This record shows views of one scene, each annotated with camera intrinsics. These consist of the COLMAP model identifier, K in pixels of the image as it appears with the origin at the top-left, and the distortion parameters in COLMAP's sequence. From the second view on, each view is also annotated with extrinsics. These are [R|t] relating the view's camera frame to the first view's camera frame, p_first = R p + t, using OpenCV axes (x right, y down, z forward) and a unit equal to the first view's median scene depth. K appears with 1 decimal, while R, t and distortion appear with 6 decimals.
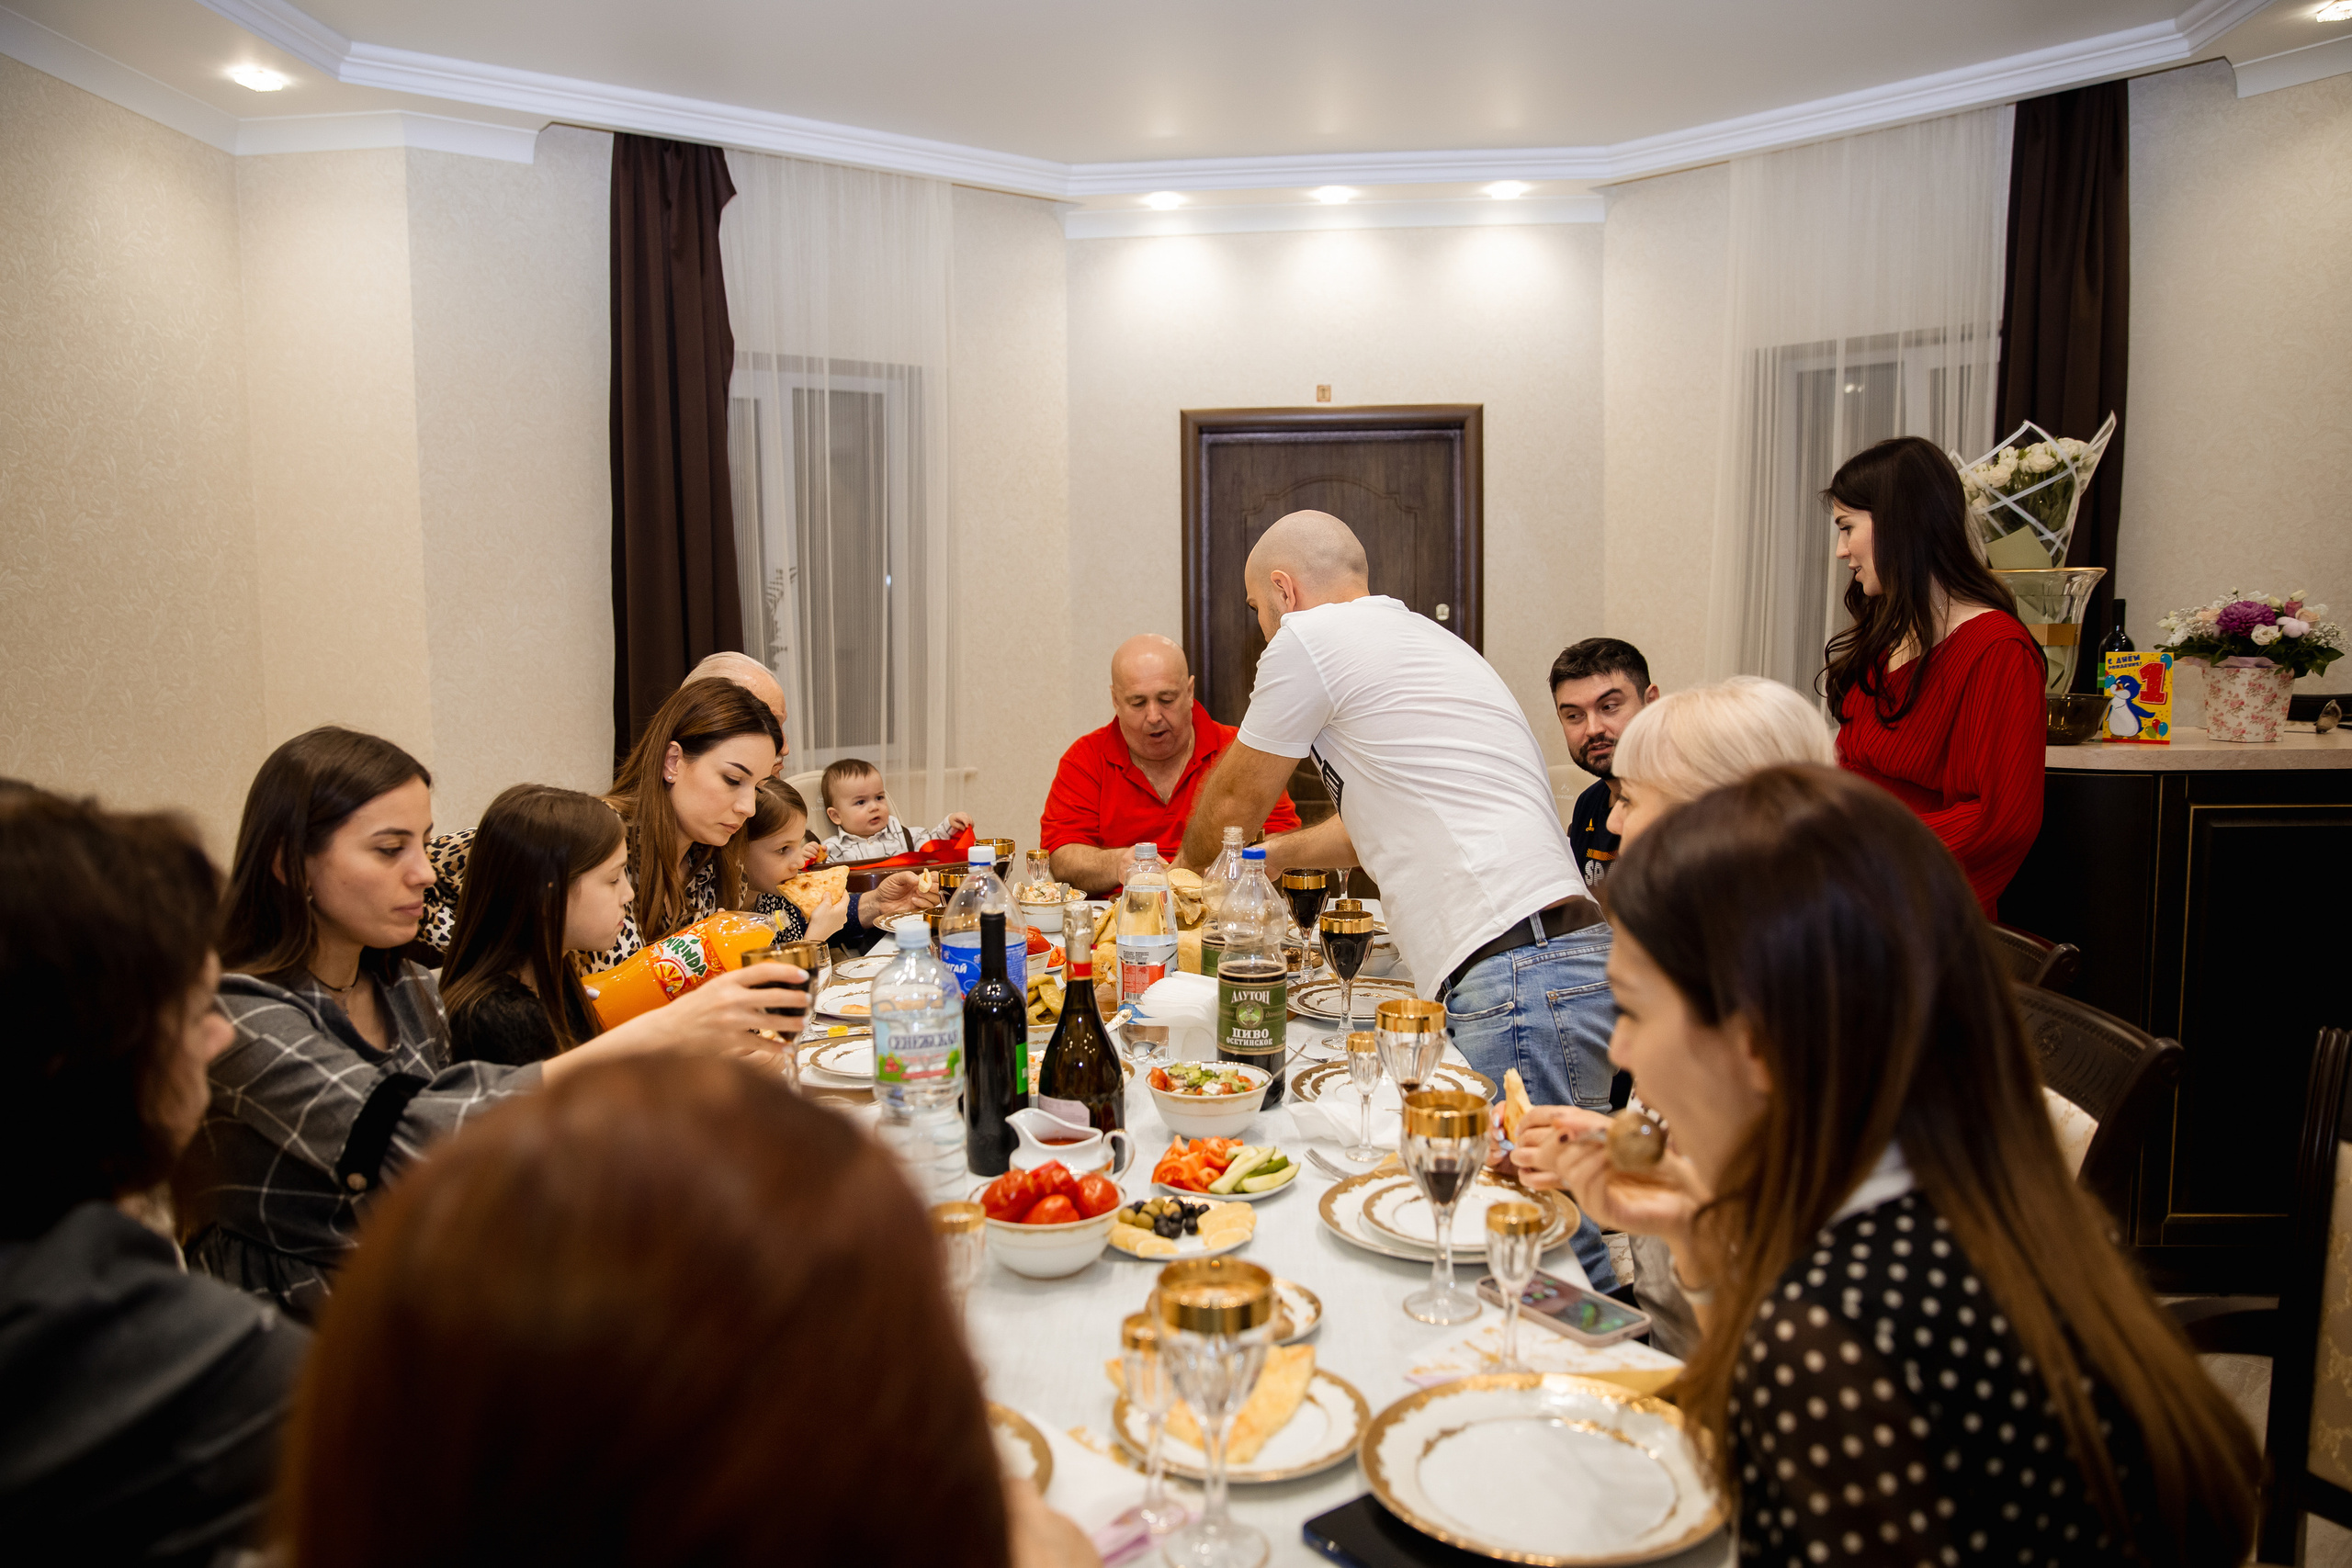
lens RADIAL K [[1579.1, 0, 1176.0], [0, 1579.1, 784.0], [0, 0, 1]] dist [-0.107003, 0.077086]
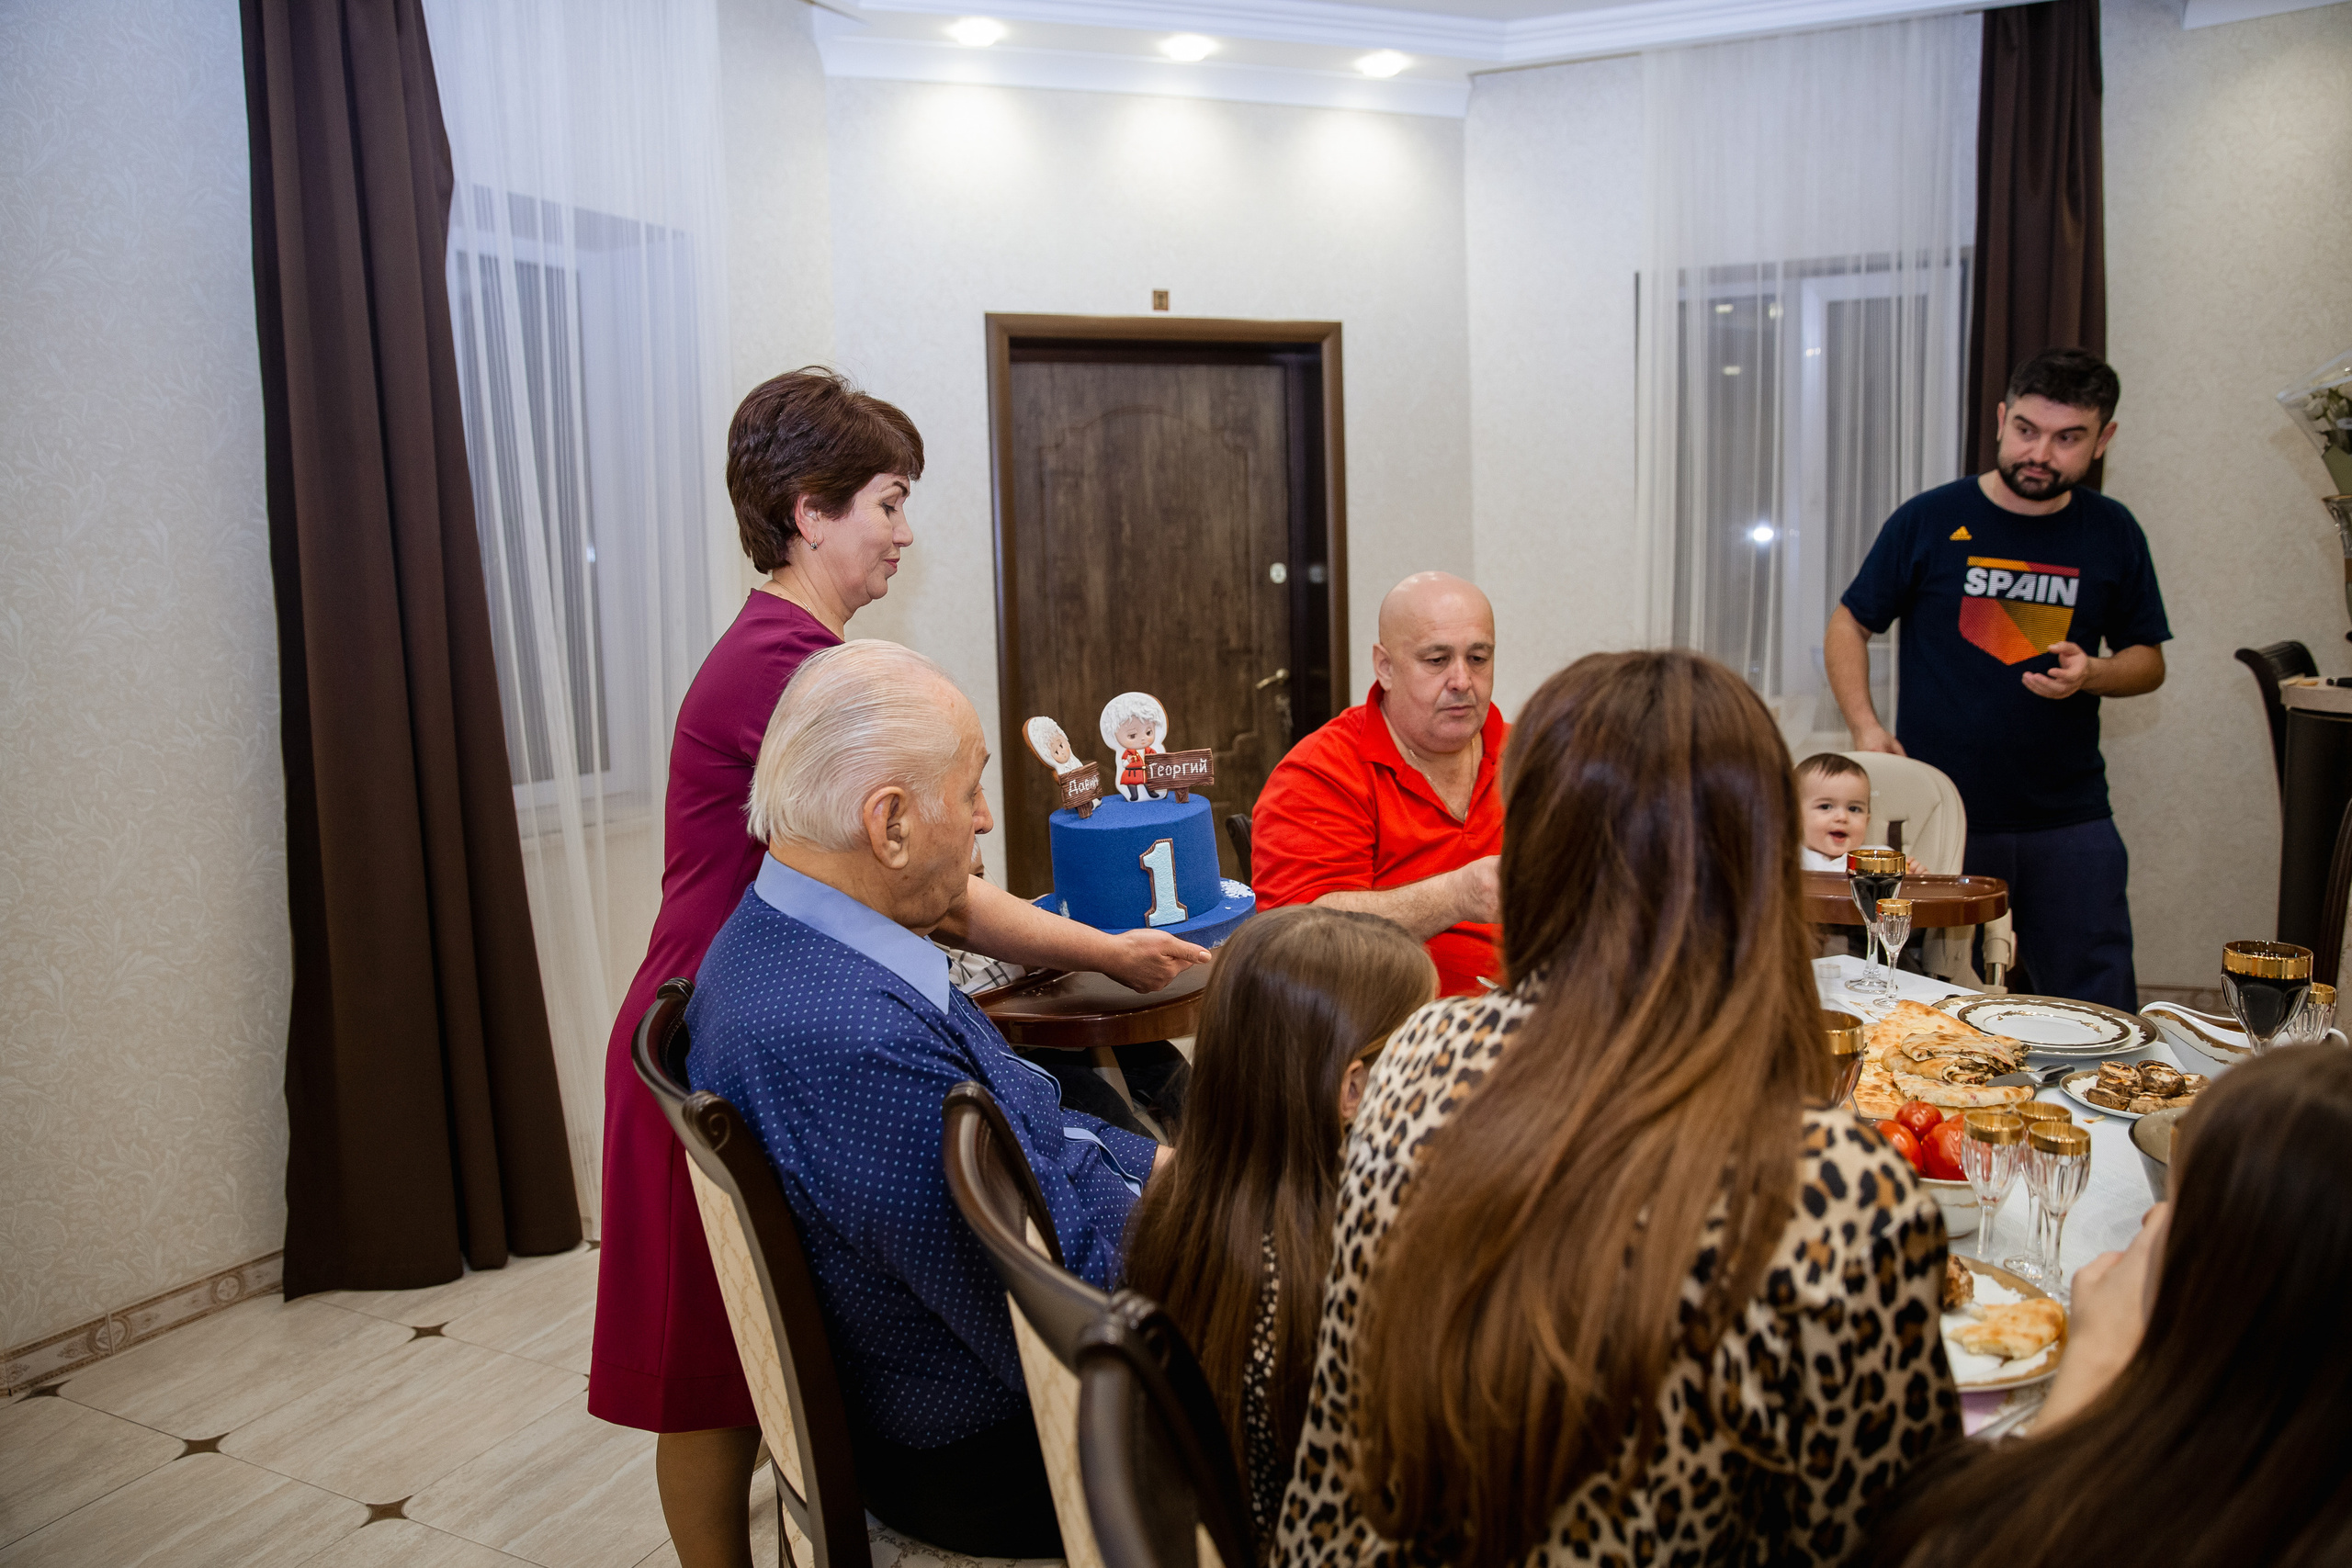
lens RADIAL K [[1675.5, 0, 1176.0], [0, 1675.5, 784.0], [0, 0, 1]] dist [-0.105702, 0.092961]
pose [[0.919510, -0.059927, 0.388472, -0.288003], [0.057383, 0.998187, 0.018159, -0.021414], [-0.388855, 0.005595, 0.921282, 0.258790]]
